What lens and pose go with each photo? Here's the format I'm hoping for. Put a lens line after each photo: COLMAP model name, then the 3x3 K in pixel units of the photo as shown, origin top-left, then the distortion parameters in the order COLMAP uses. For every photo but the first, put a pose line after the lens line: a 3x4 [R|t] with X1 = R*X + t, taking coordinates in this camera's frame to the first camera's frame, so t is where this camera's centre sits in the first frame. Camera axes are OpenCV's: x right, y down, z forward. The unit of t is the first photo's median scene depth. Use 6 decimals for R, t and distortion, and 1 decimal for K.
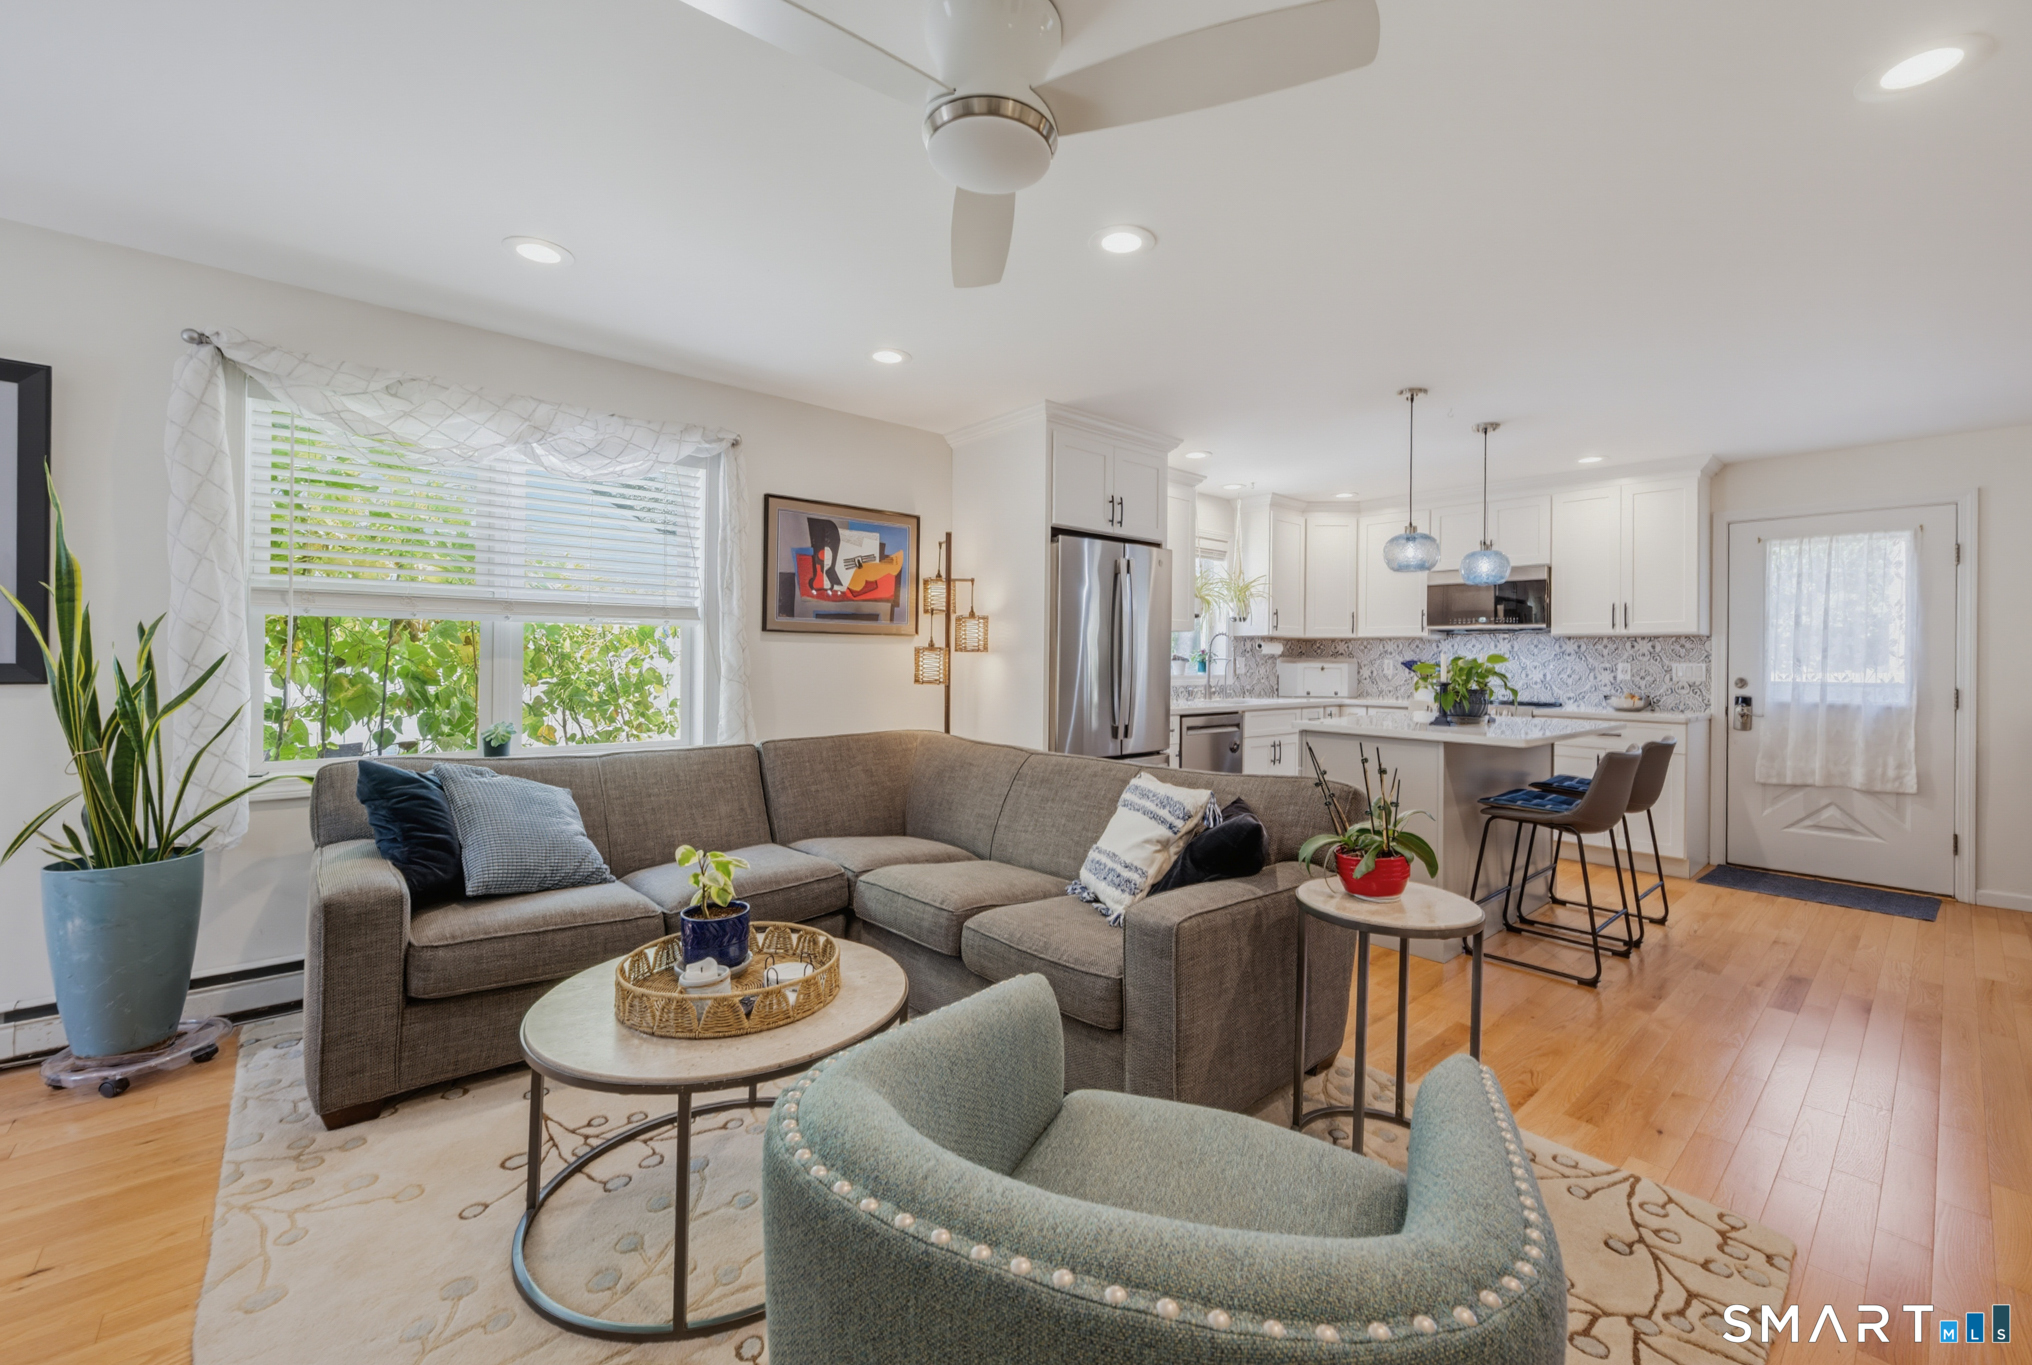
lens RADIAL K [[848.3, 0, 1029.9], [0, 848.3, 655.0], [0, 0, 1]] dist [0.000985, 0.000516]
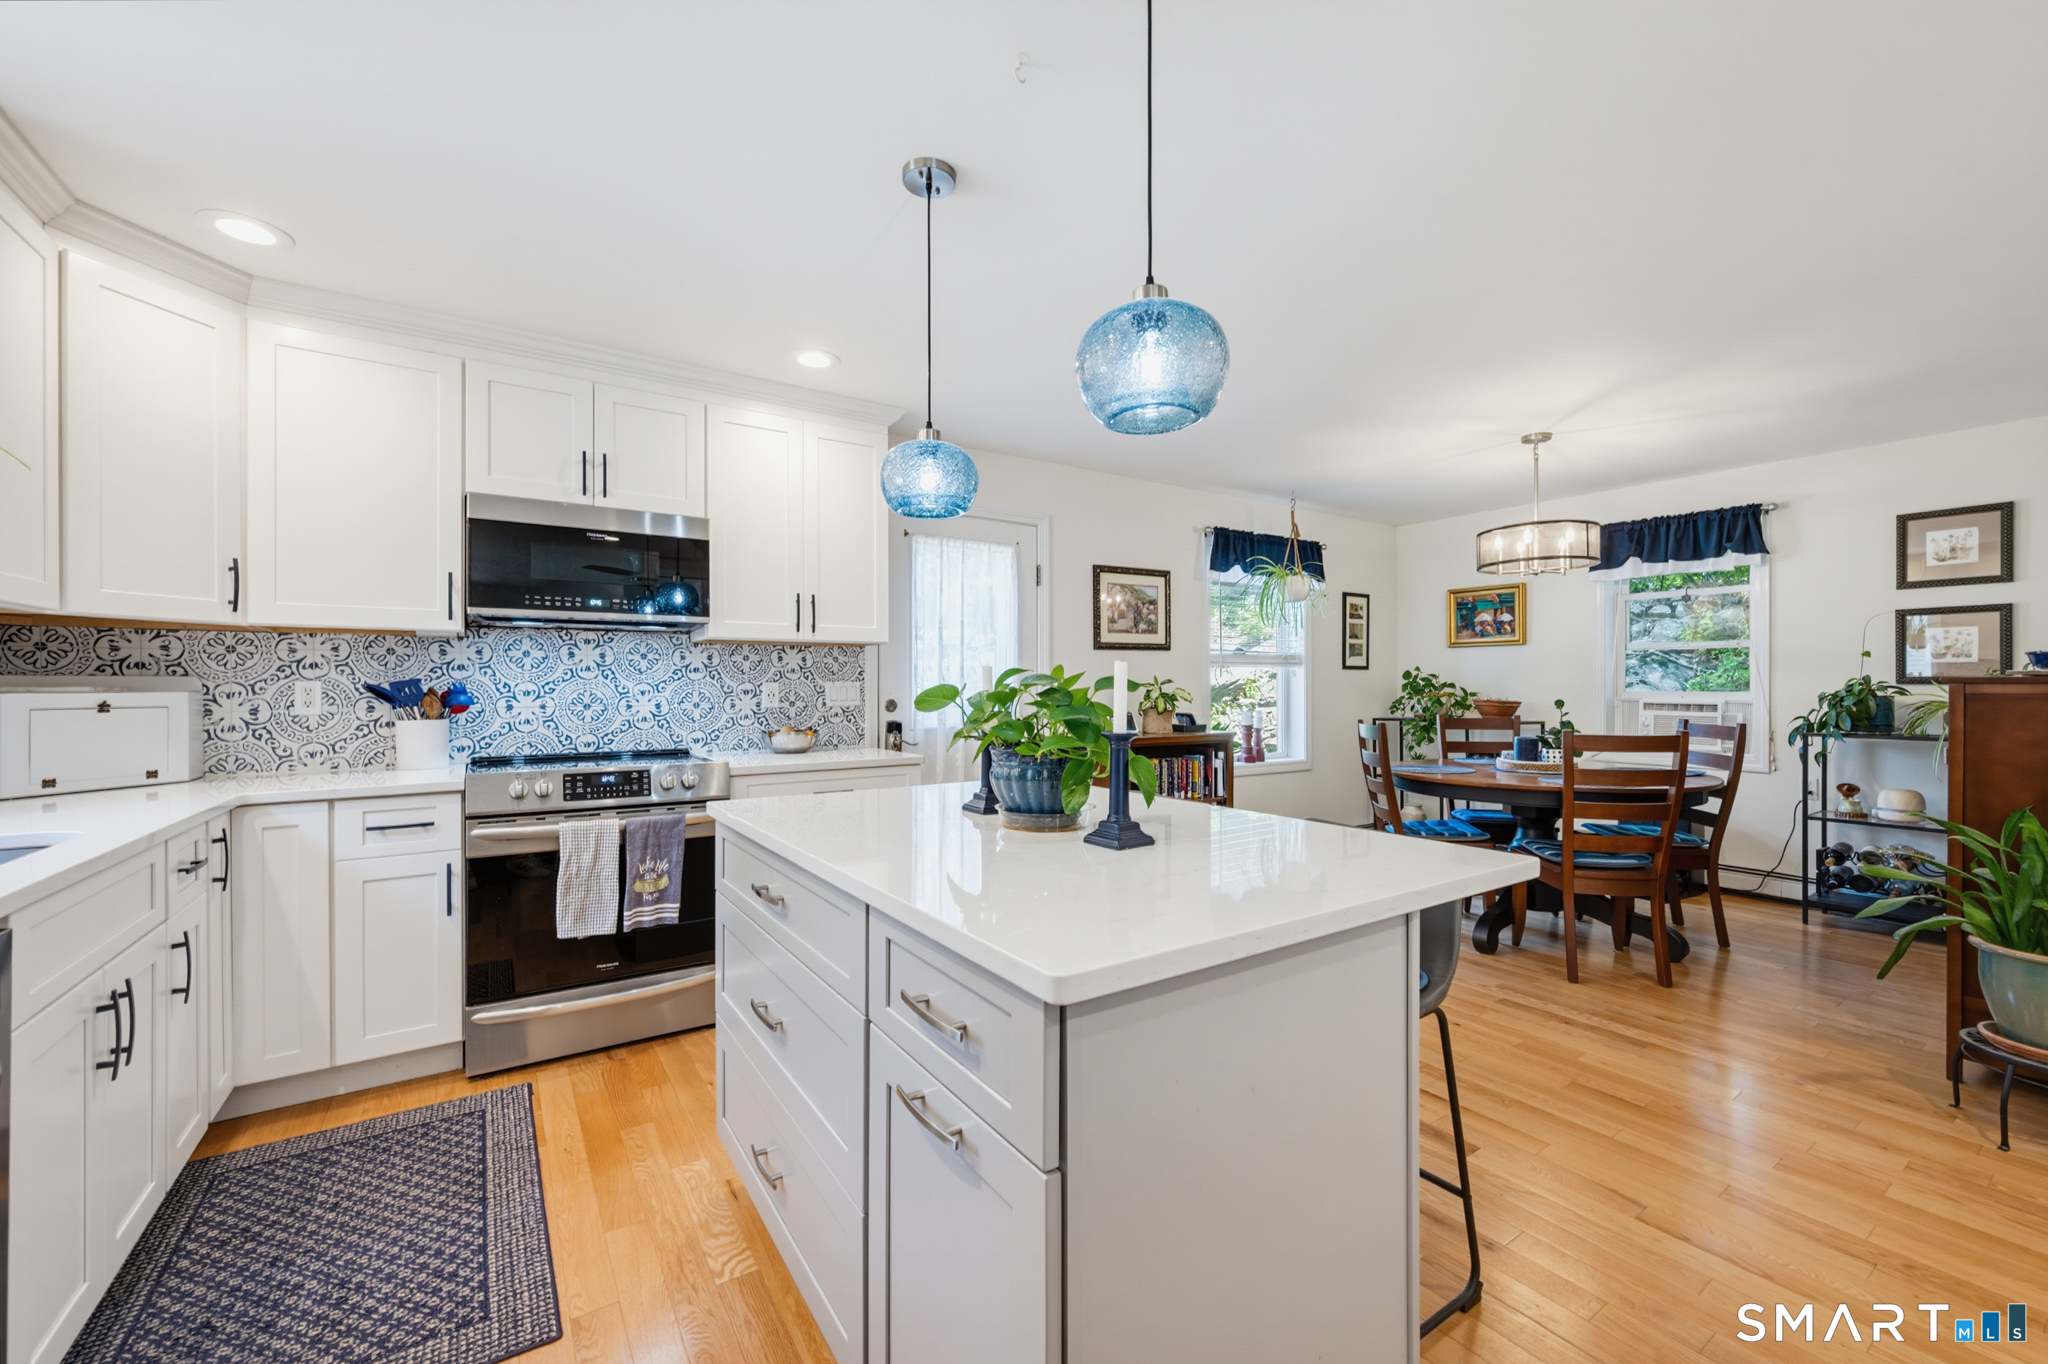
lens RADIAL K [[809.6, 0, 1034.5], [0, 809.6, 687.7], [0, 0, 1]] dist [-0.000066, 0.000079]
pose [[0.143034, -0.014606, 0.989610, 0.096105], [0.001323, 0.999893, 0.014566, 0.004813], [-0.989717, -0.000775, 0.143038, 0.804142]]
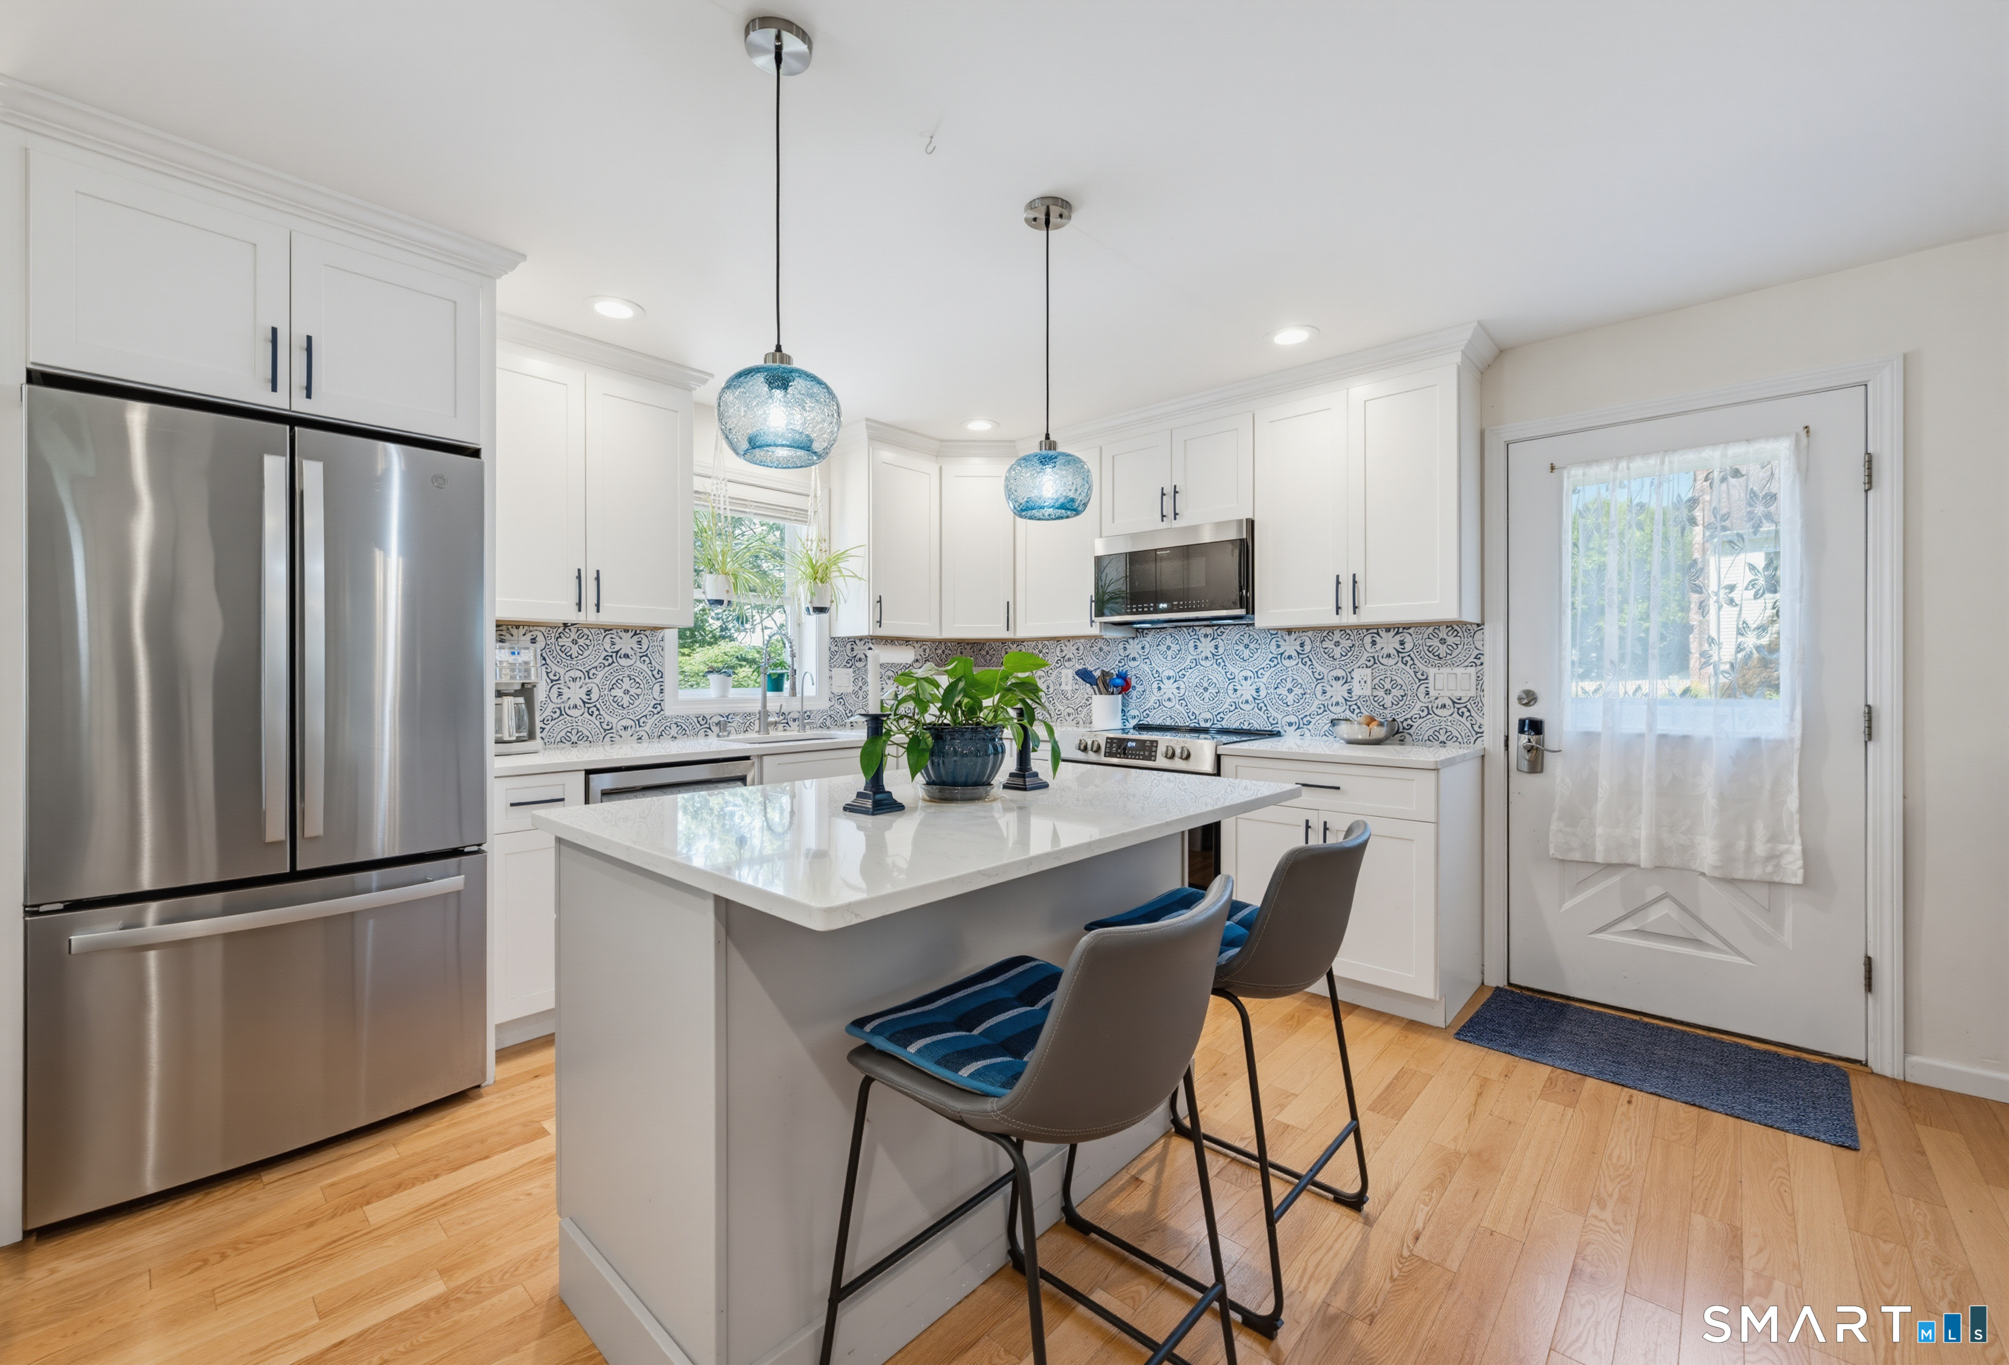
lens RADIAL K [[815.8, 0, 983.7], [0, 815.8, 674.5], [0, 0, 1]] dist [-0.001409, -0.000069]
pose [[0.996459, -0.012264, 0.083181, 0.415343], [0.011961, 0.999920, 0.004143, 0.008832], [-0.083225, -0.003133, 0.996526, 0.464556]]
